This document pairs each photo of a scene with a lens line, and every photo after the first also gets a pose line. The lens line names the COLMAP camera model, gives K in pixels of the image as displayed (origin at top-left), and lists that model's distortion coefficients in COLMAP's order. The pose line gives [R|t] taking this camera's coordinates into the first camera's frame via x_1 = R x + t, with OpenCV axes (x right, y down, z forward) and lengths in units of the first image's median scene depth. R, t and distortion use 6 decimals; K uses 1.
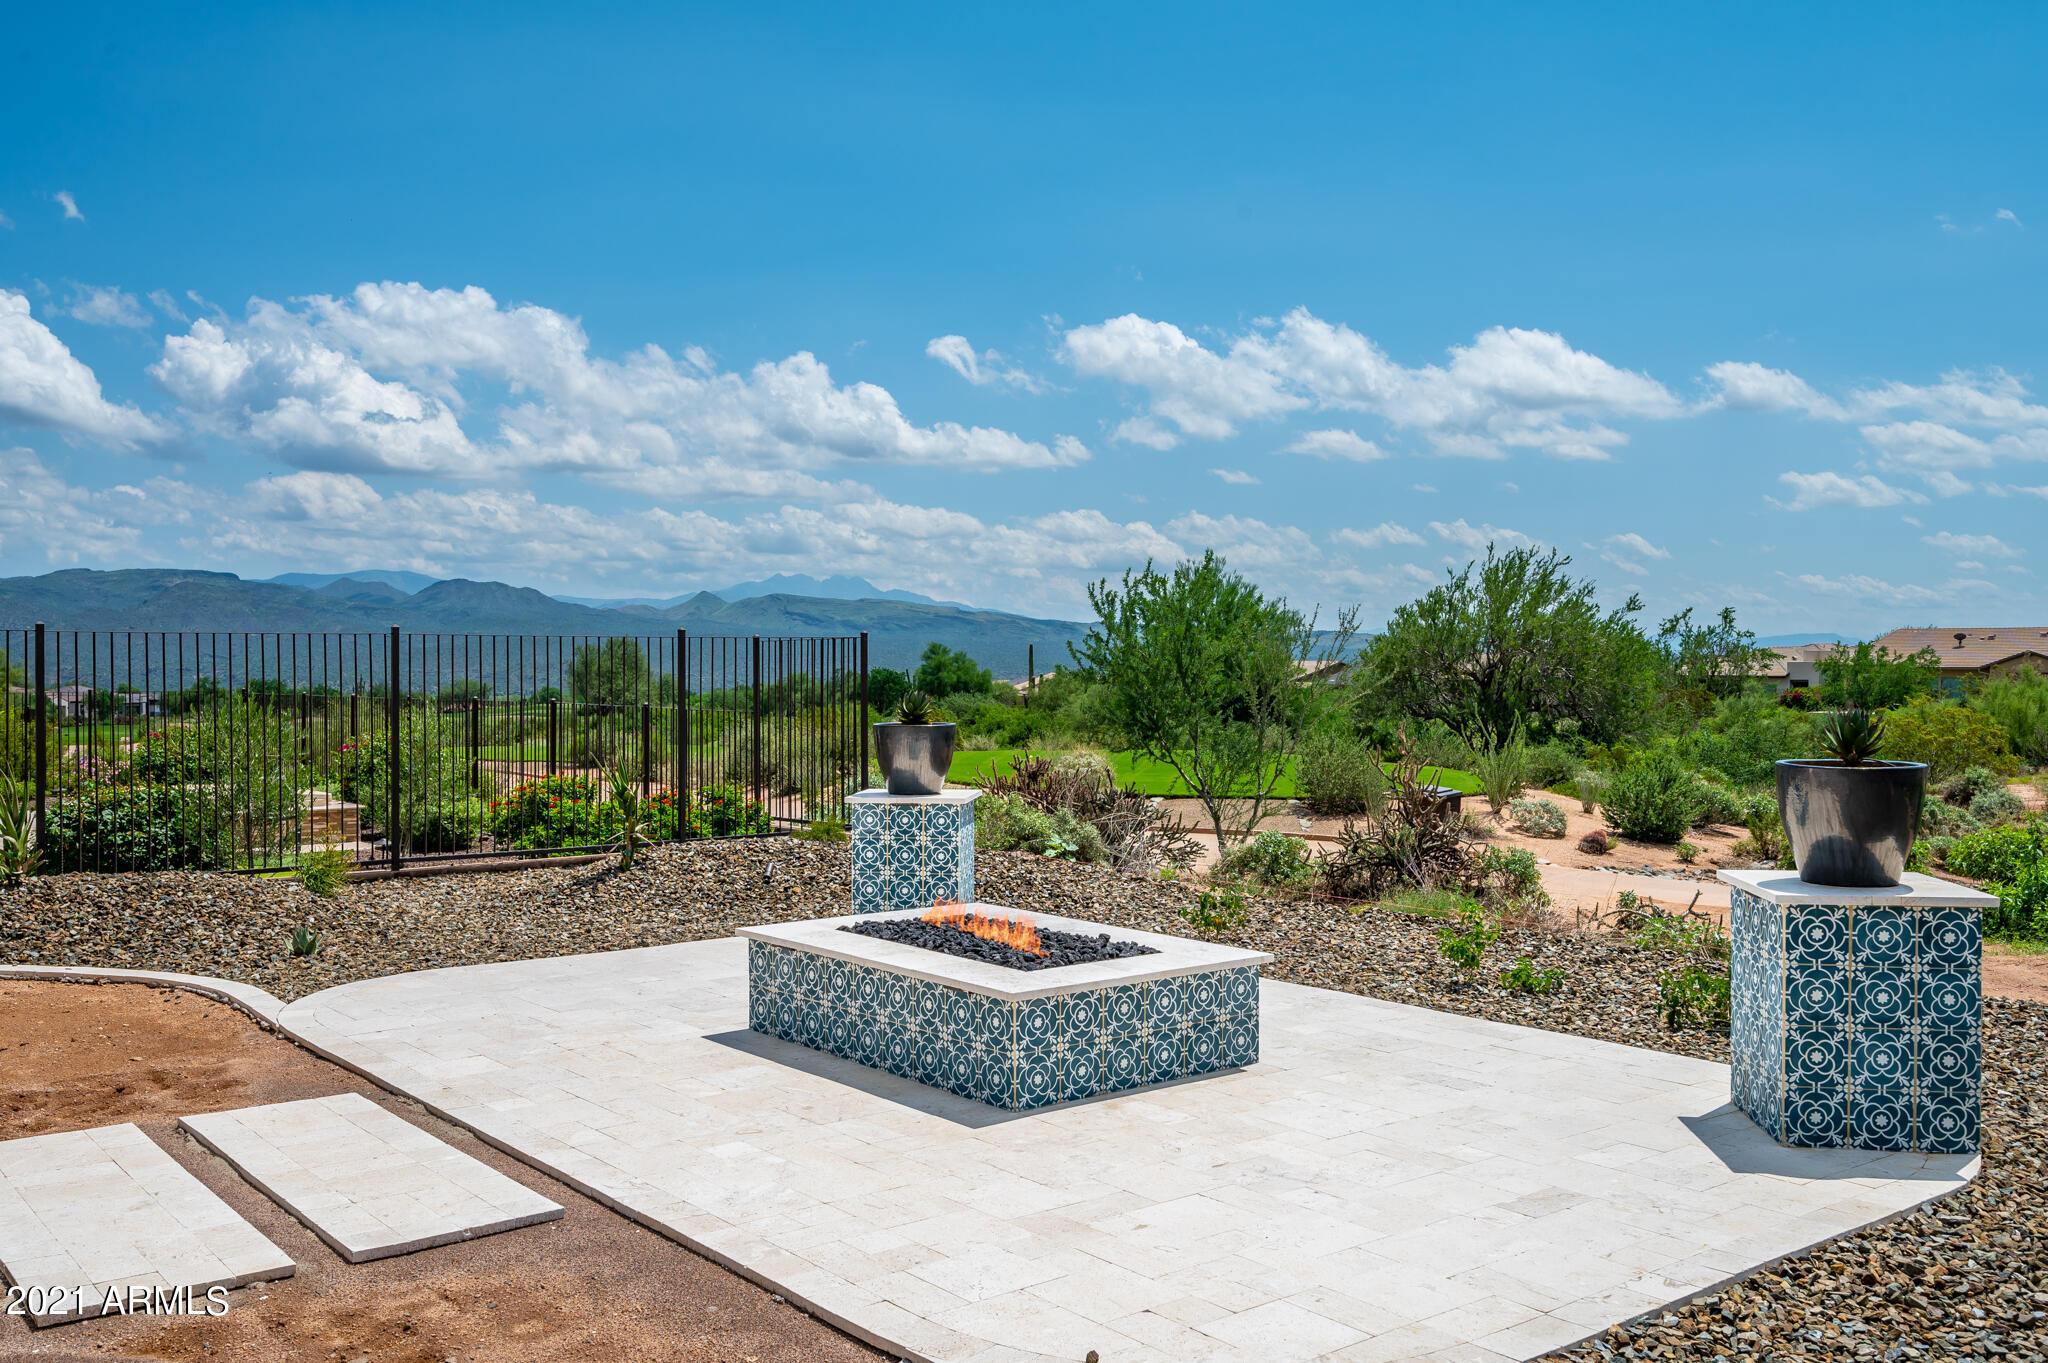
lens RADIAL K [[1776.1, 0, 1024.0], [0, 1776.1, 681.5], [0, 0, 1]] dist [0.004681, 0.000559]
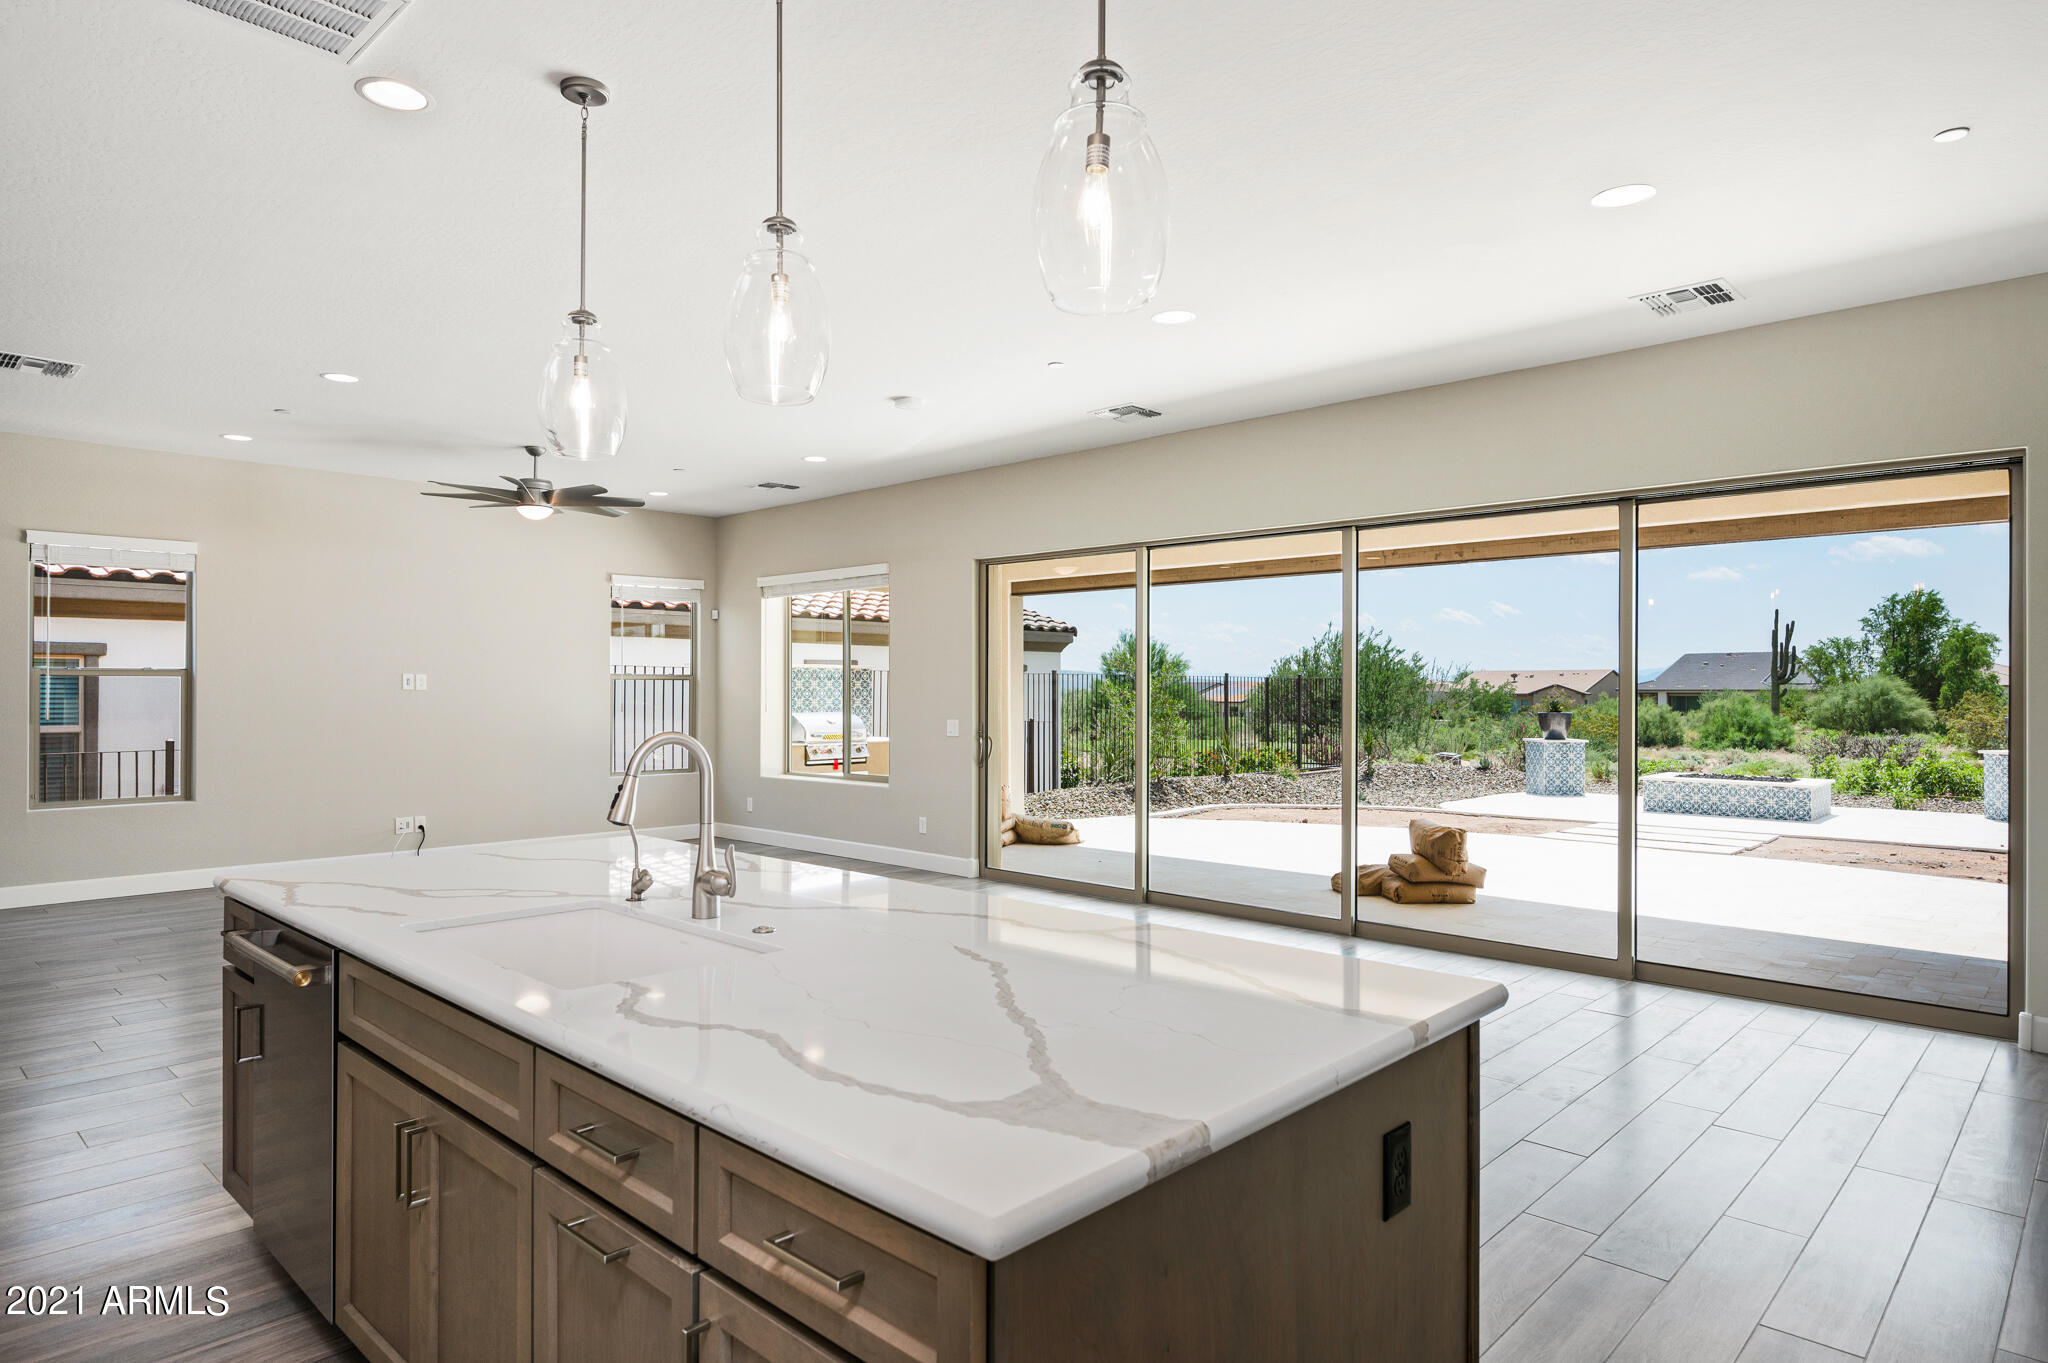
lens RADIAL K [[1179.8, 0, 1024.0], [0, 1179.8, 681.5], [0, 0, 1]] dist [0.000441, 0.000509]
pose [[0.990931, 0.001827, 0.134360, -0.495034], [0.000675, 0.999827, -0.018570, 0.004785], [-0.134371, 0.018492, 0.990759, -0.282911]]
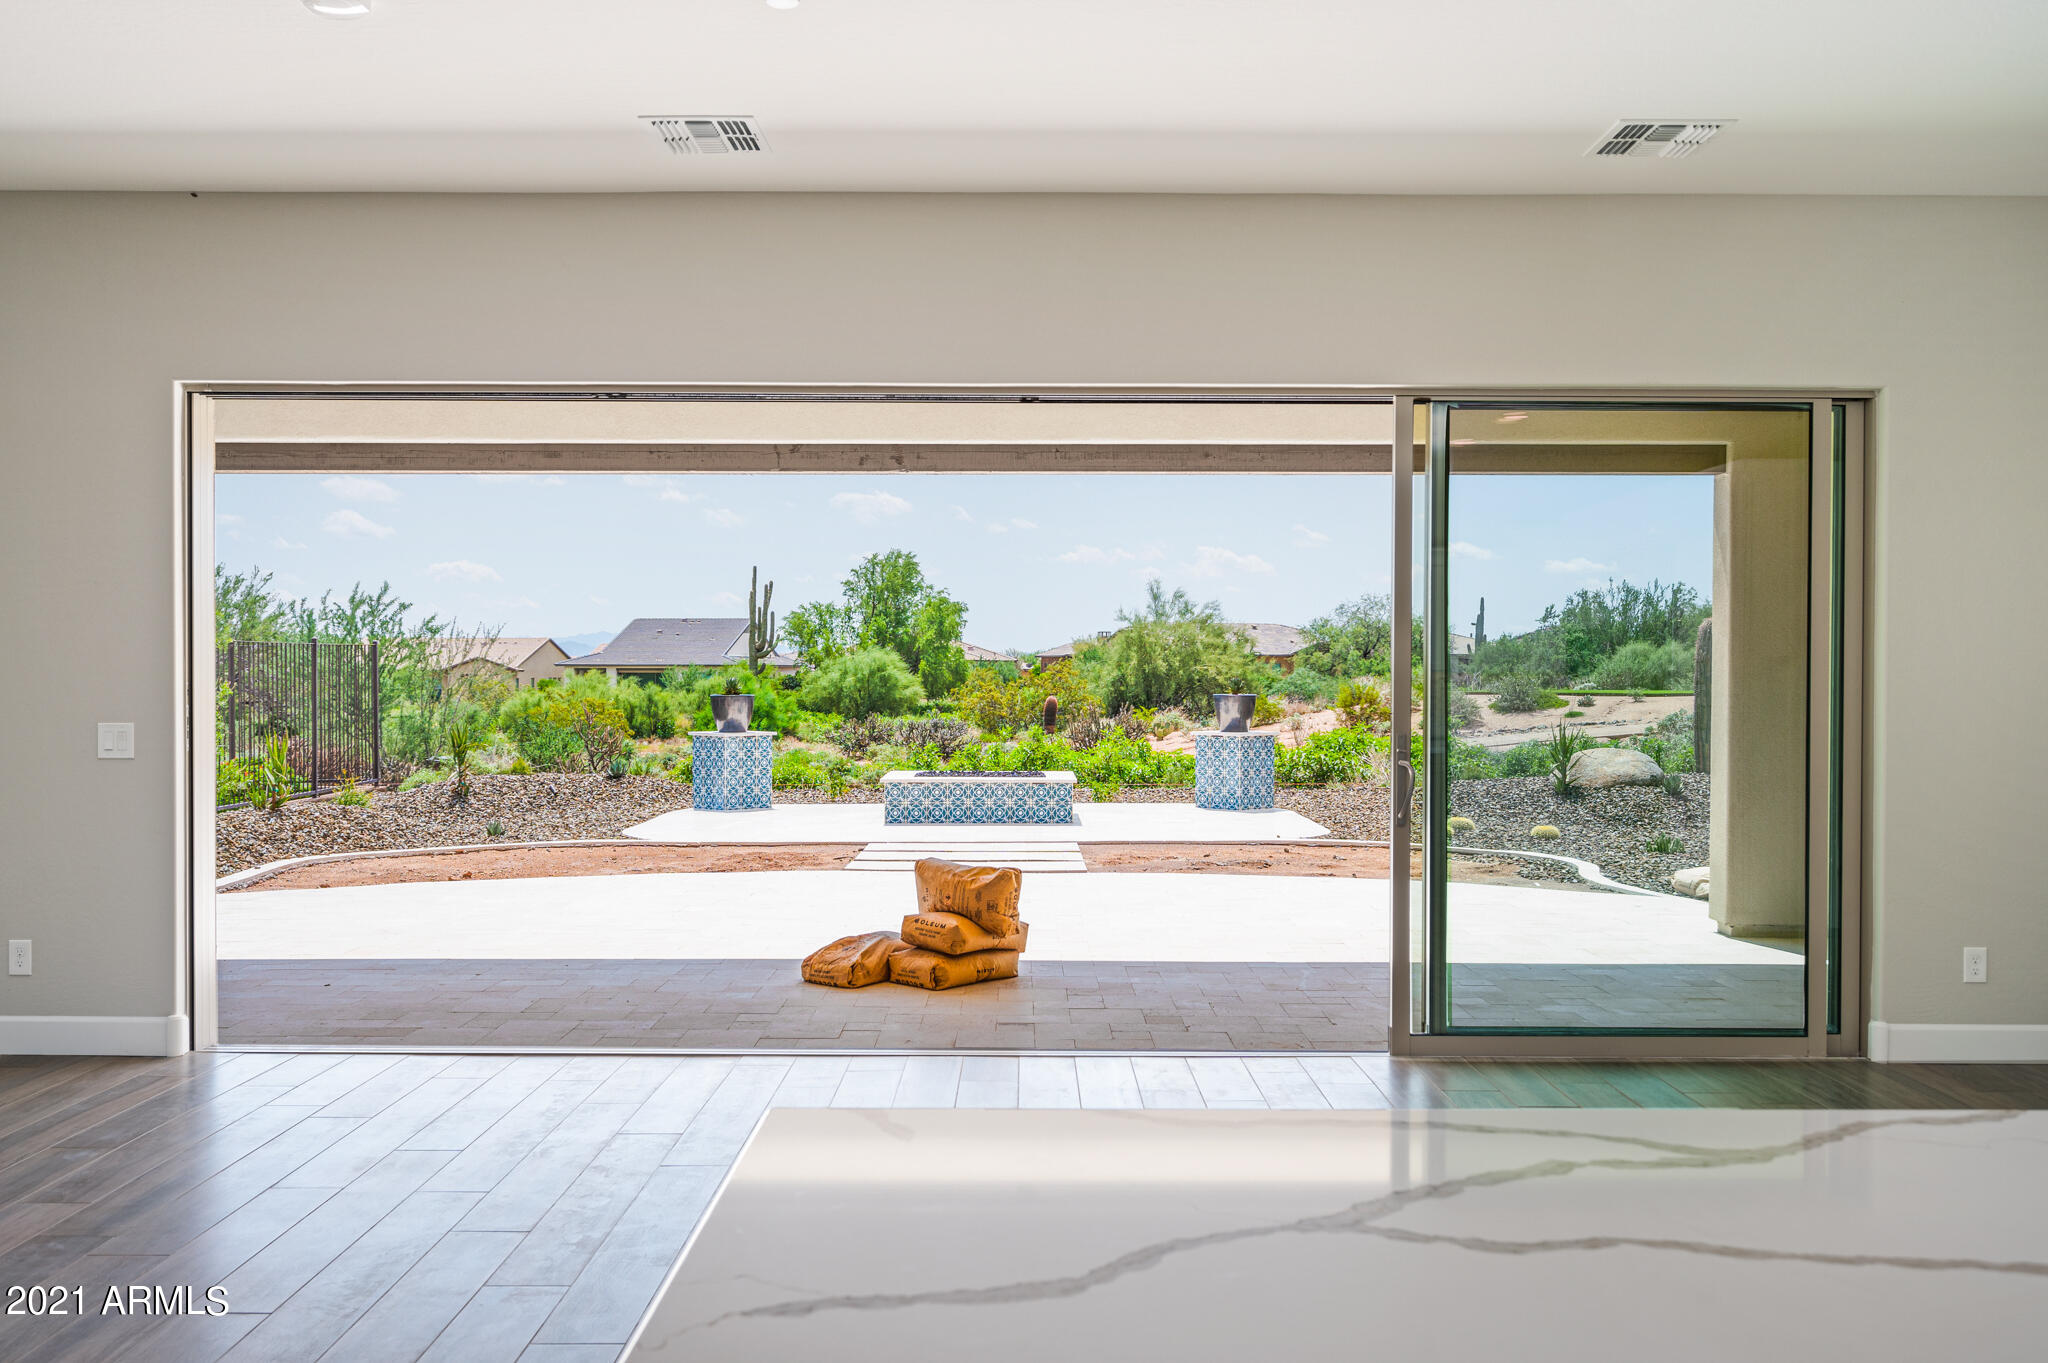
lens RADIAL K [[1677.4, 0, 1024.0], [0, 1677.4, 681.5], [0, 0, 1]] dist [0.004912, 0.000858]
pose [[0.625347, -0.005852, 0.780325, -0.581331], [0.007203, 0.999973, 0.001727, 0.004323], [-0.780313, 0.004540, 0.625372, -0.161058]]
